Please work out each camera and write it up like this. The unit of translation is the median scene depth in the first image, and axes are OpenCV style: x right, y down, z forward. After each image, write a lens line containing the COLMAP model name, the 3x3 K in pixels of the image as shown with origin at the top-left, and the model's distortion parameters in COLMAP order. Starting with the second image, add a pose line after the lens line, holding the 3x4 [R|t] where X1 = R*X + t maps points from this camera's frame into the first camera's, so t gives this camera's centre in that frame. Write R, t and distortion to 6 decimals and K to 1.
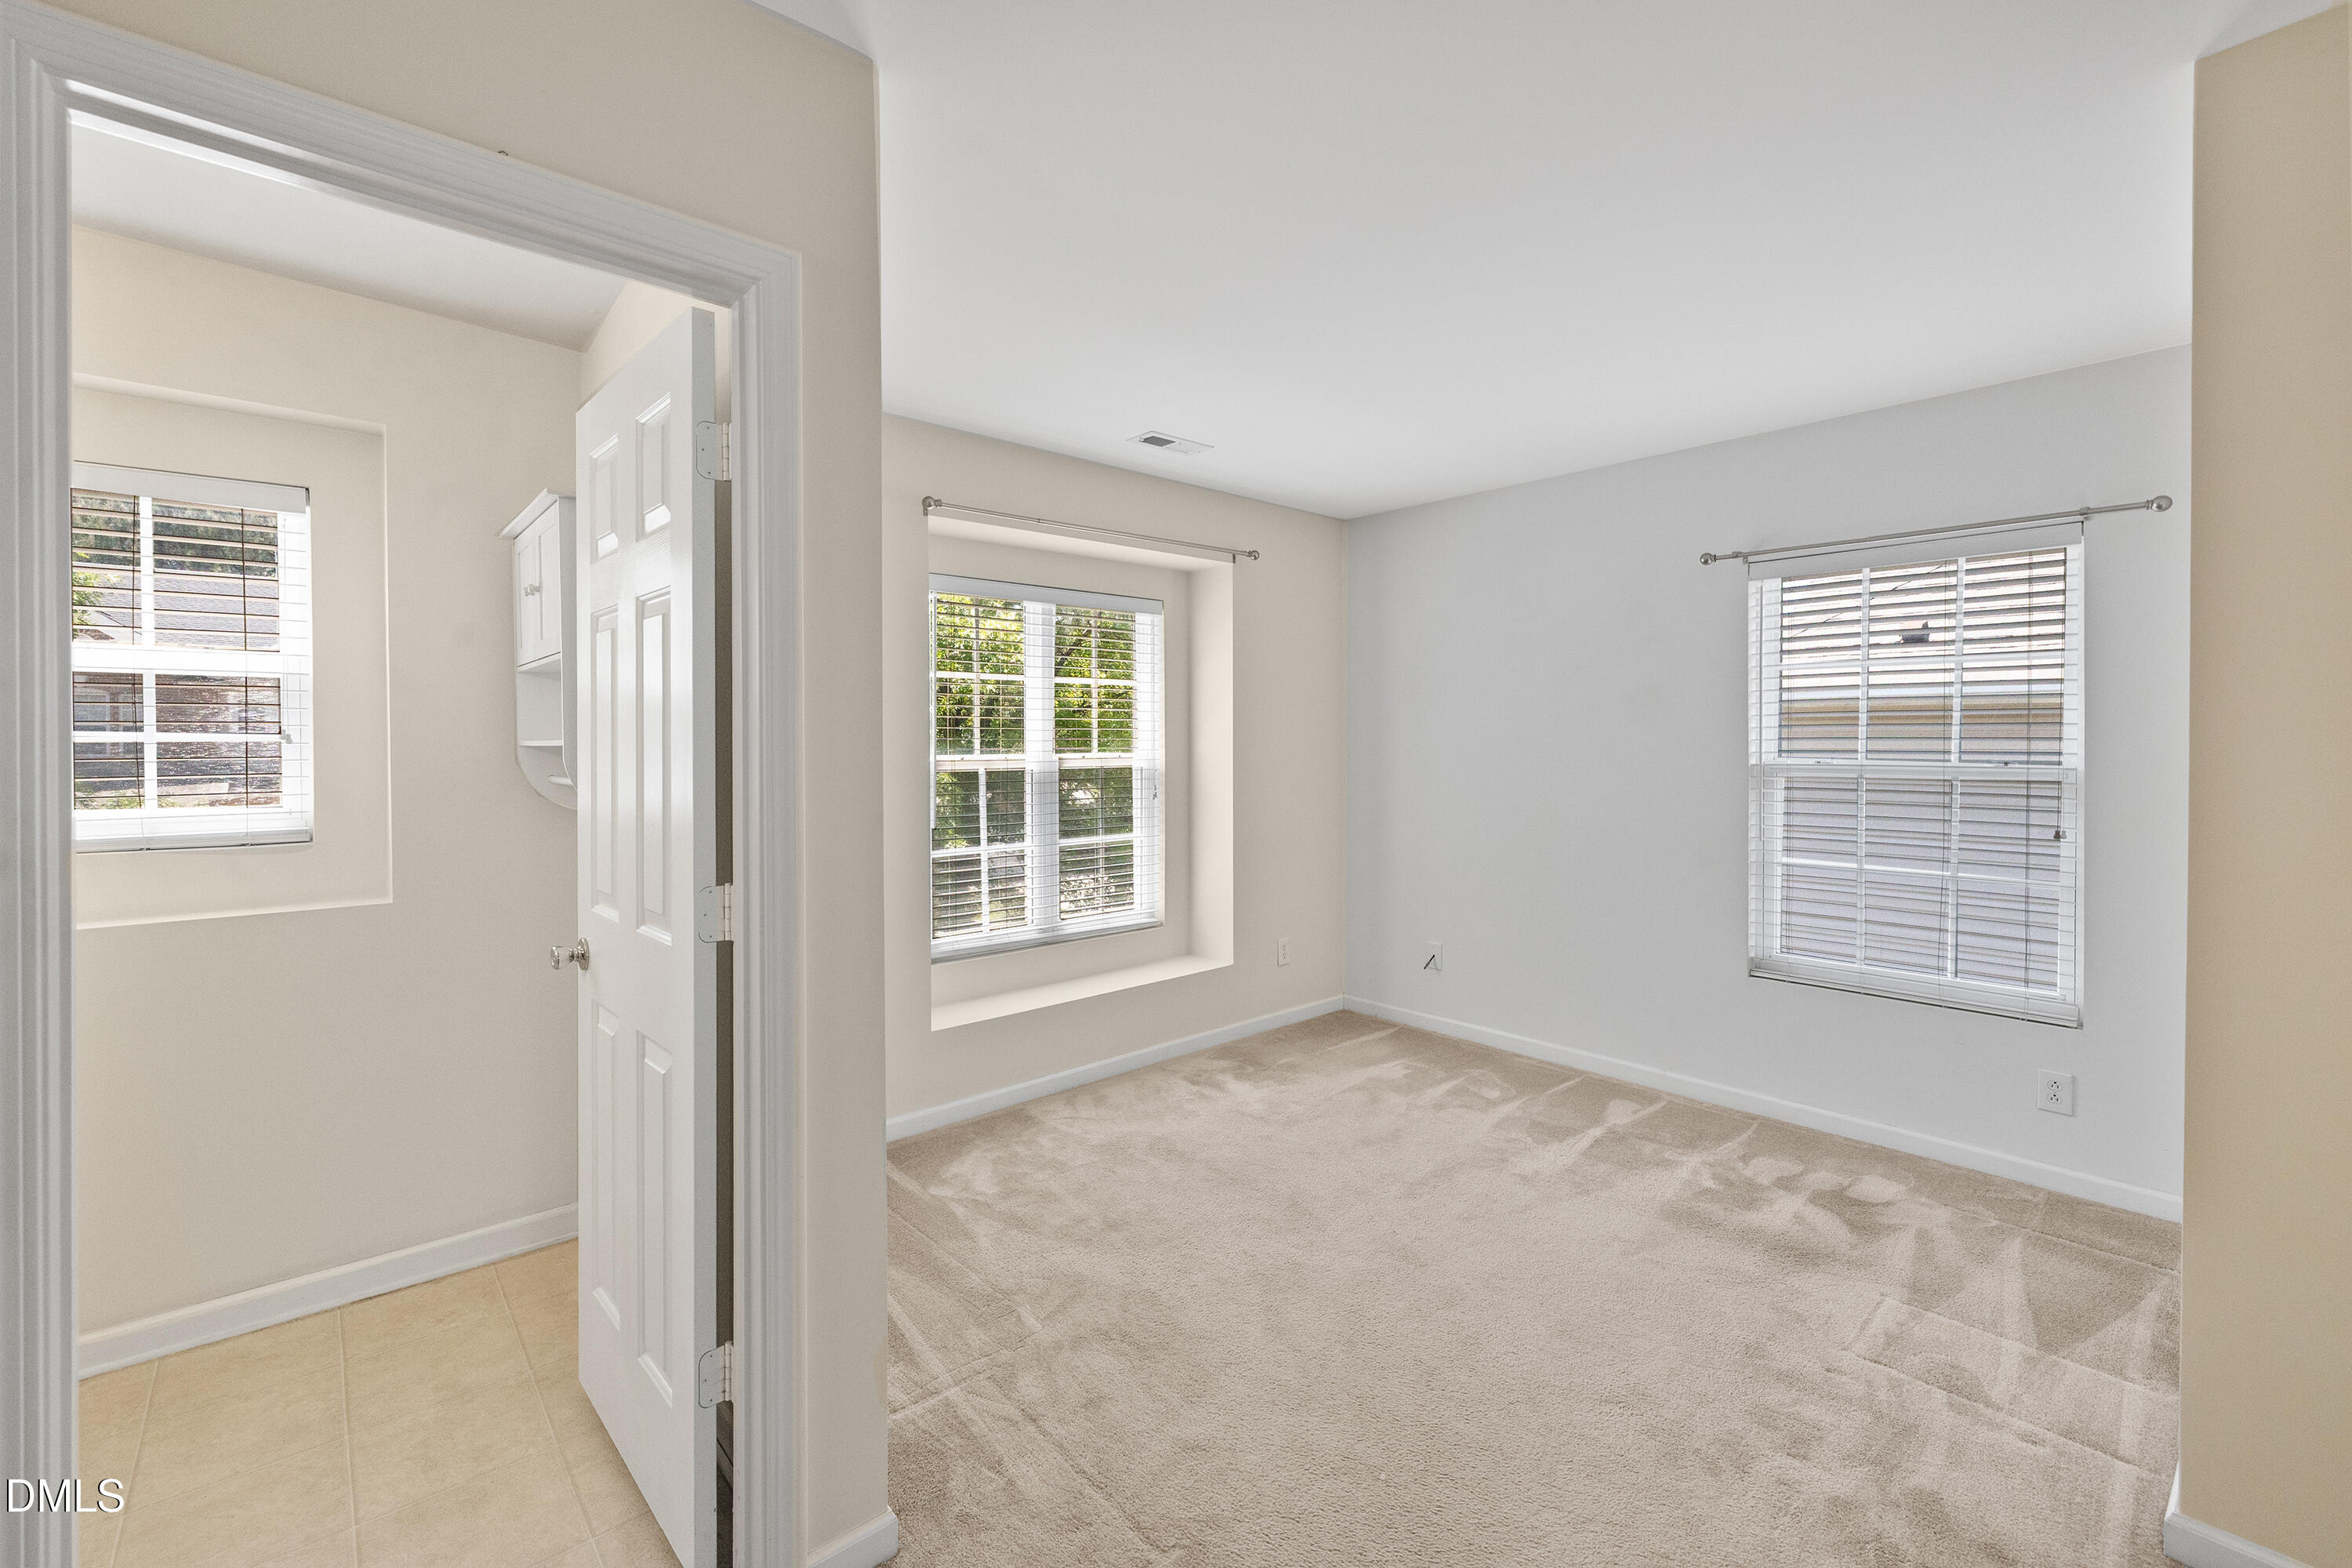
lens RADIAL K [[989.2, 0, 1176.8], [0, 989.2, 767.2], [0, 0, 1]] dist [0.000536, -0.000101]
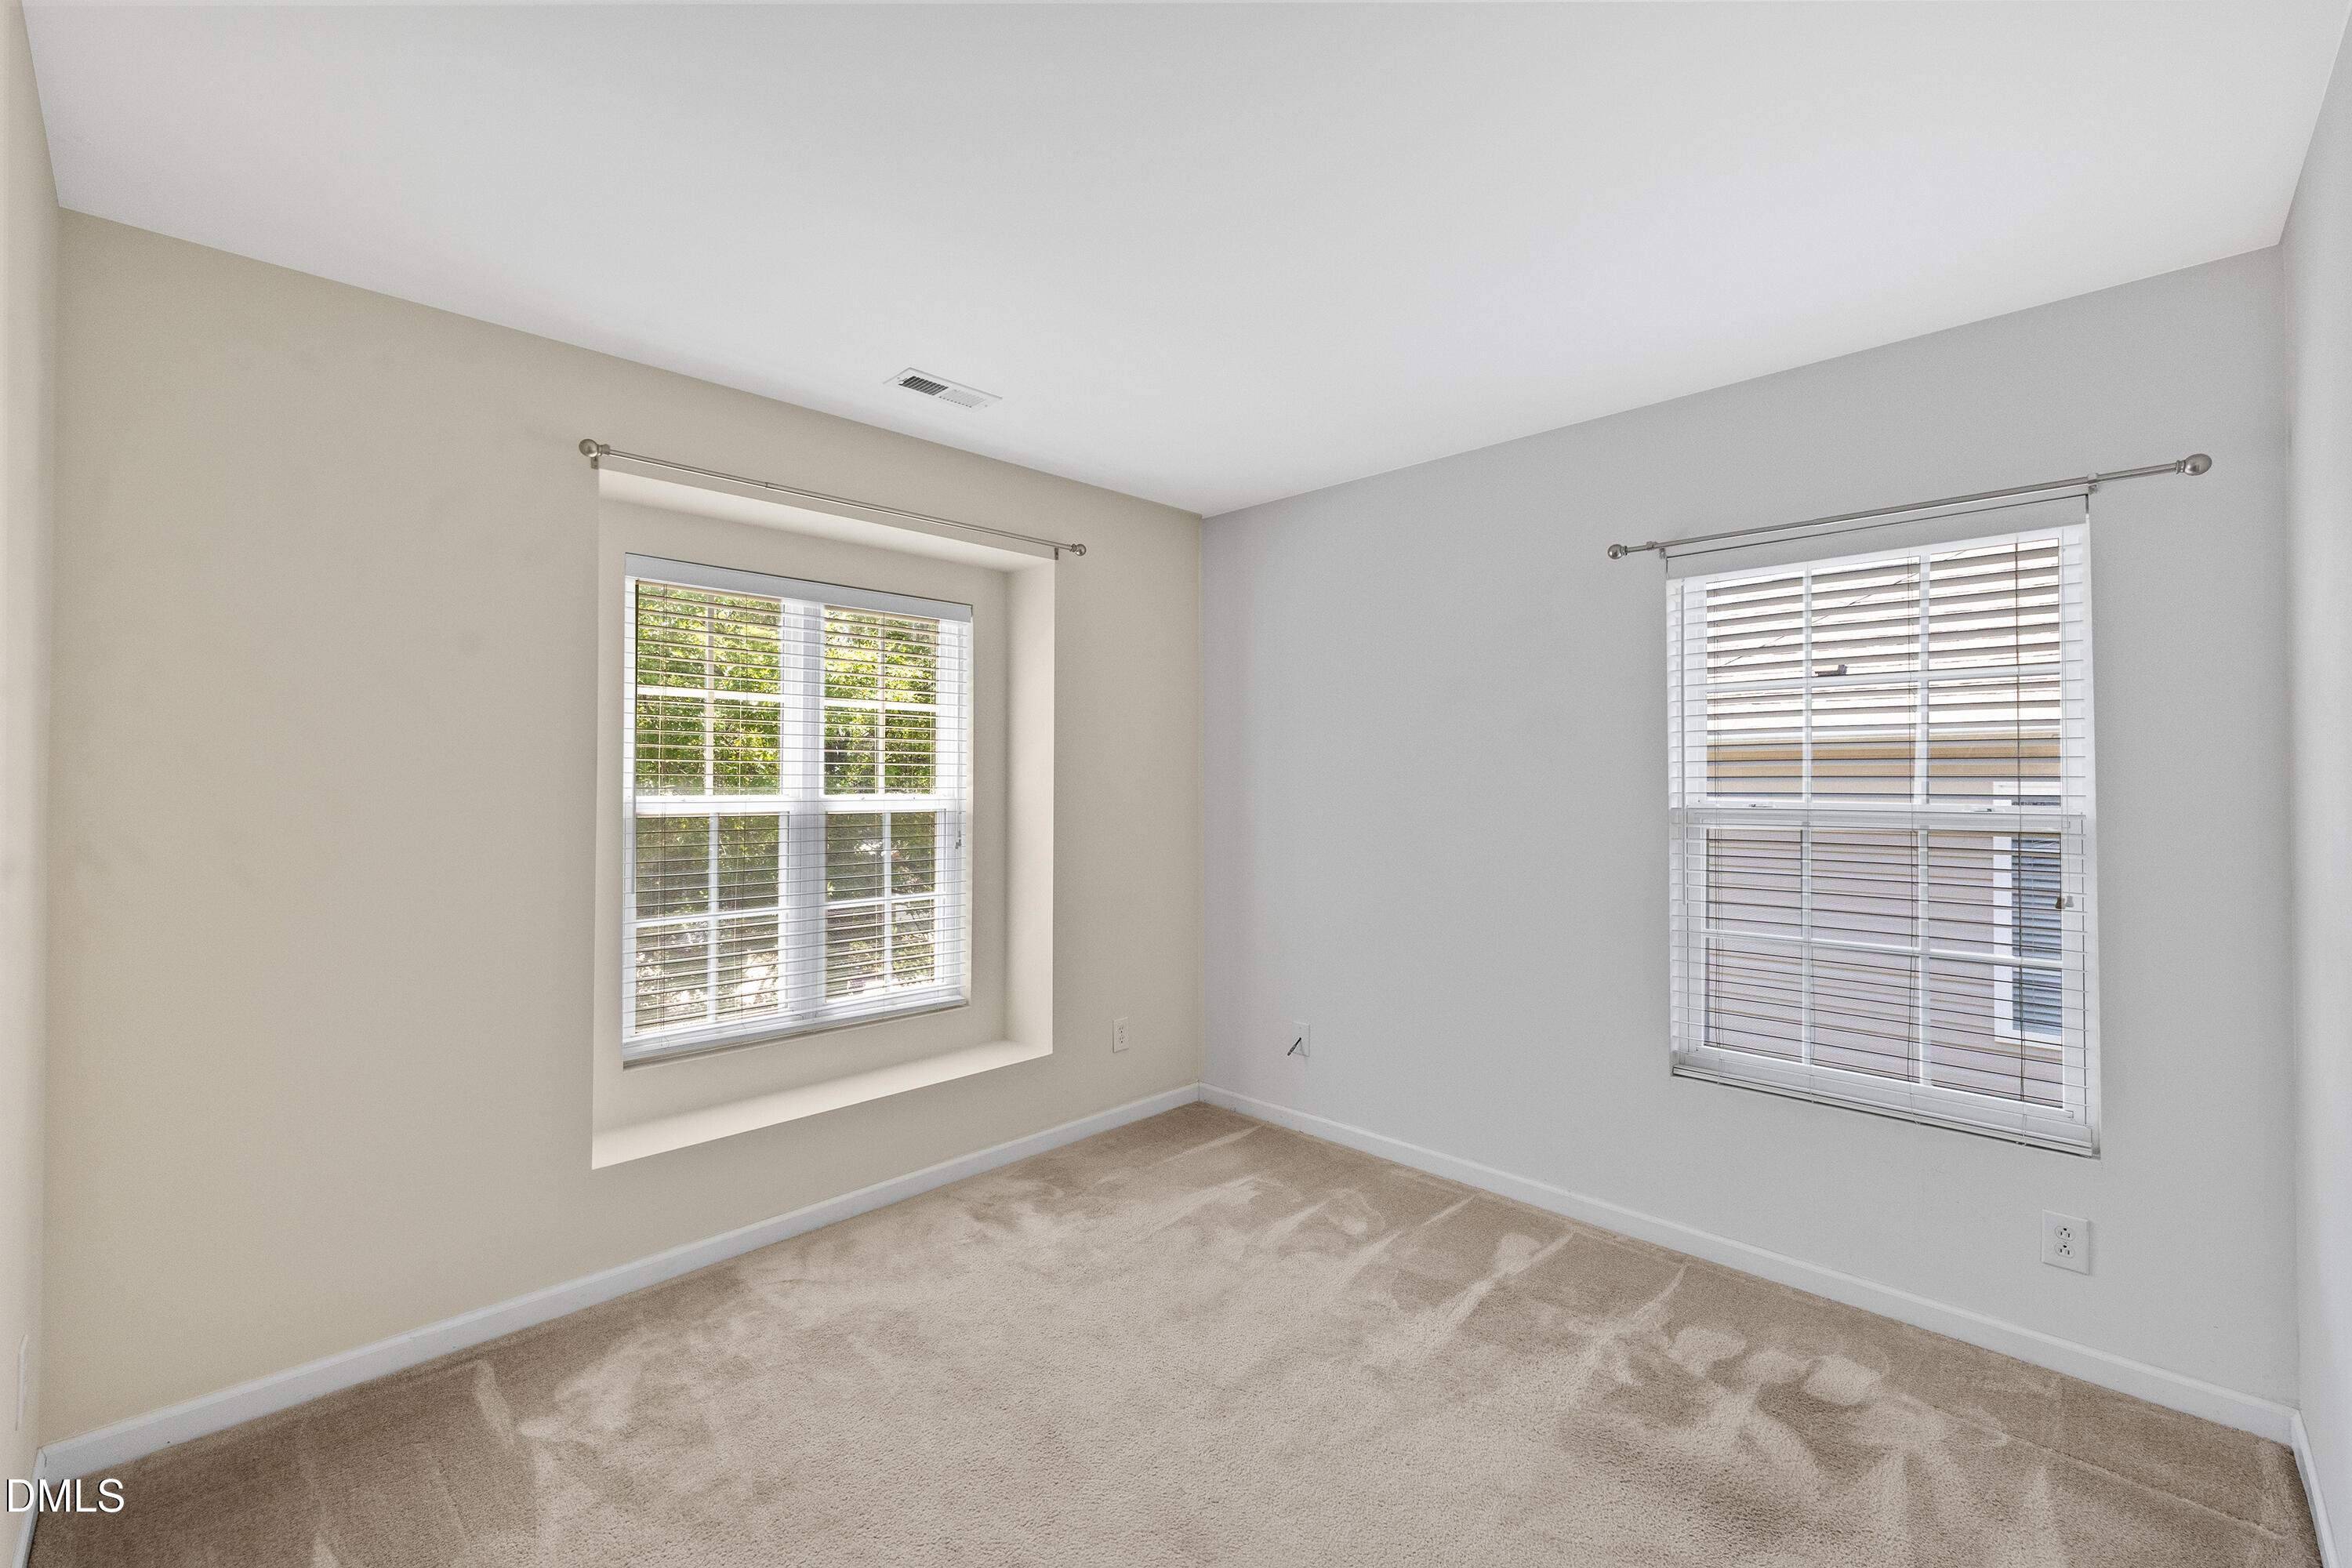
lens RADIAL K [[972.0, 0, 1176.0], [0, 972.0, 784.0], [0, 0, 1]] dist [-0.000814, -0.000176]
pose [[0.998010, 0.005113, 0.062852, 0.131310], [-0.003504, 0.999664, -0.025679, -0.000849], [-0.062962, 0.025408, 0.997692, 0.241472]]
